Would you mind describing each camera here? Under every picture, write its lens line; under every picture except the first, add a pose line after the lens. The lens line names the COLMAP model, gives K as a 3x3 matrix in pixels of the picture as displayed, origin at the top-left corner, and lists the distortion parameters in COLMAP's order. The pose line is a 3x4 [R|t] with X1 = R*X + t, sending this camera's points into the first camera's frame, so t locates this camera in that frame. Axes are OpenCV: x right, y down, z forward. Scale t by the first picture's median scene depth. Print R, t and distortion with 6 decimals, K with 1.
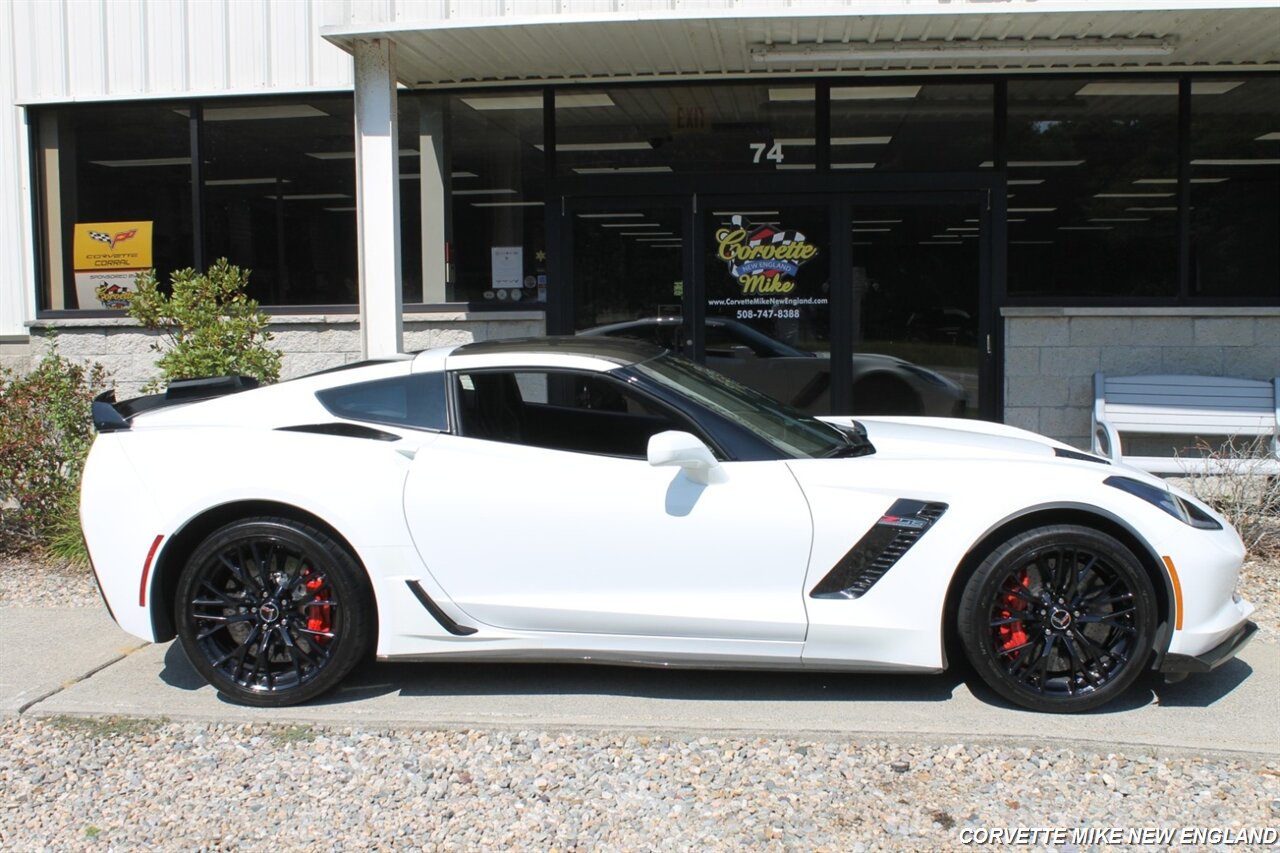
lens RADIAL K [[1338.1, 0, 646.6], [0, 1338.1, 443.0], [0, 0, 1]] dist [-0.128395, 0.150198]
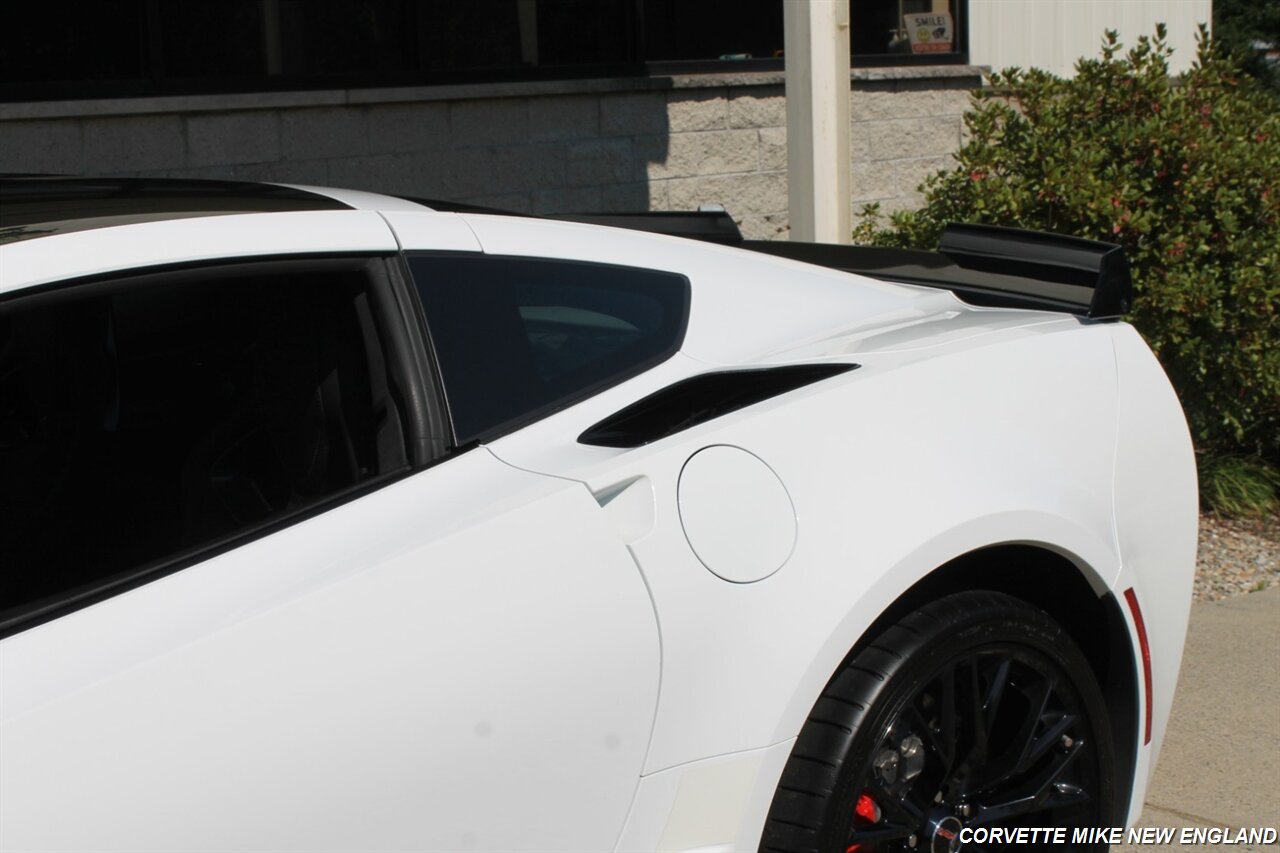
lens RADIAL K [[1908.2, 0, 640.0], [0, 1908.2, 426.5], [0, 0, 1]] dist [0.012472, 0.050332]
pose [[0.647056, -0.153602, 0.746810, -0.071162], [0.114052, 0.987975, 0.104387, -0.028098], [-0.753864, 0.017631, 0.656794, 0.325140]]
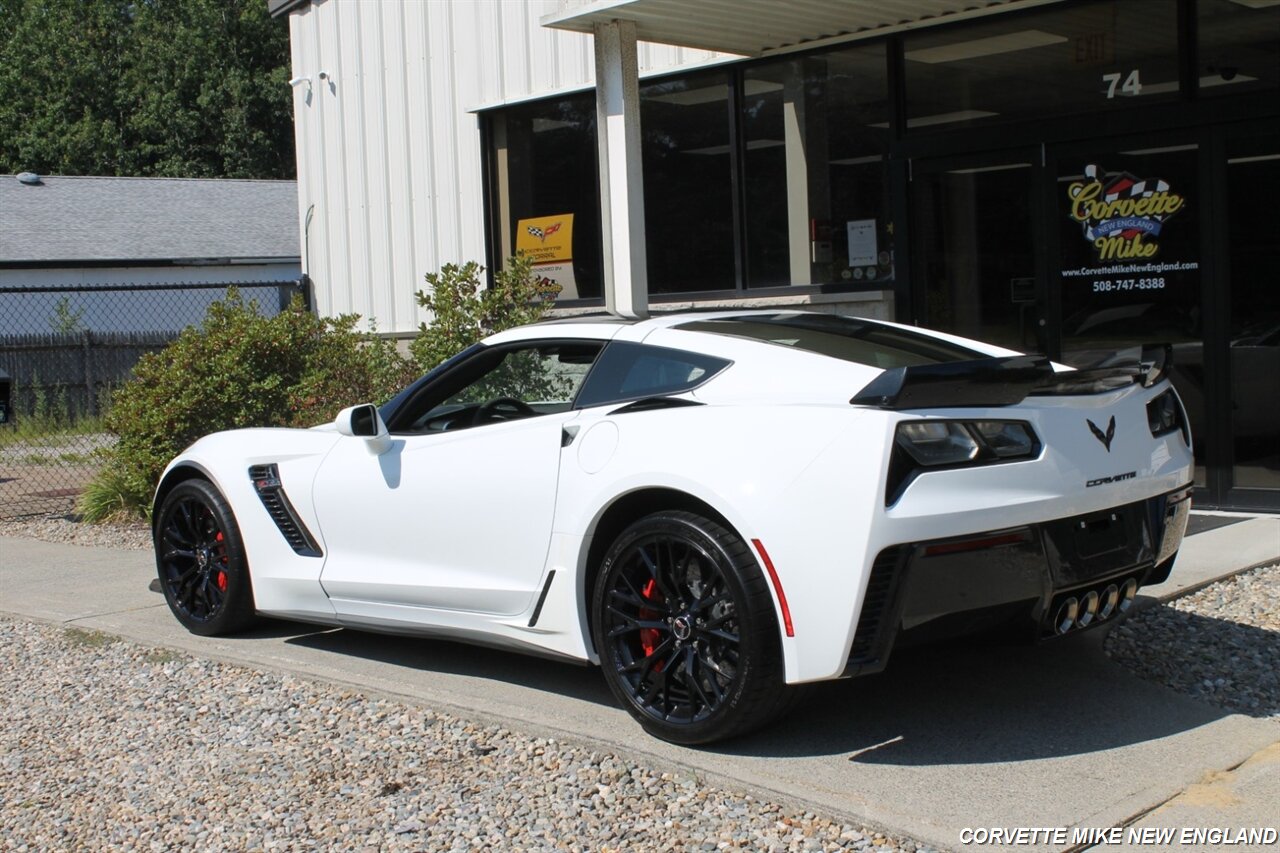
lens RADIAL K [[1603.1, 0, 667.5], [0, 1603.1, 427.4], [0, 0, 1]] dist [-0.060250, 0.095551]
pose [[0.795235, 0.016770, -0.606069, 0.458749], [-0.030544, 0.999456, -0.012422, 0.009792], [0.605531, 0.028390, 0.795315, 0.070690]]
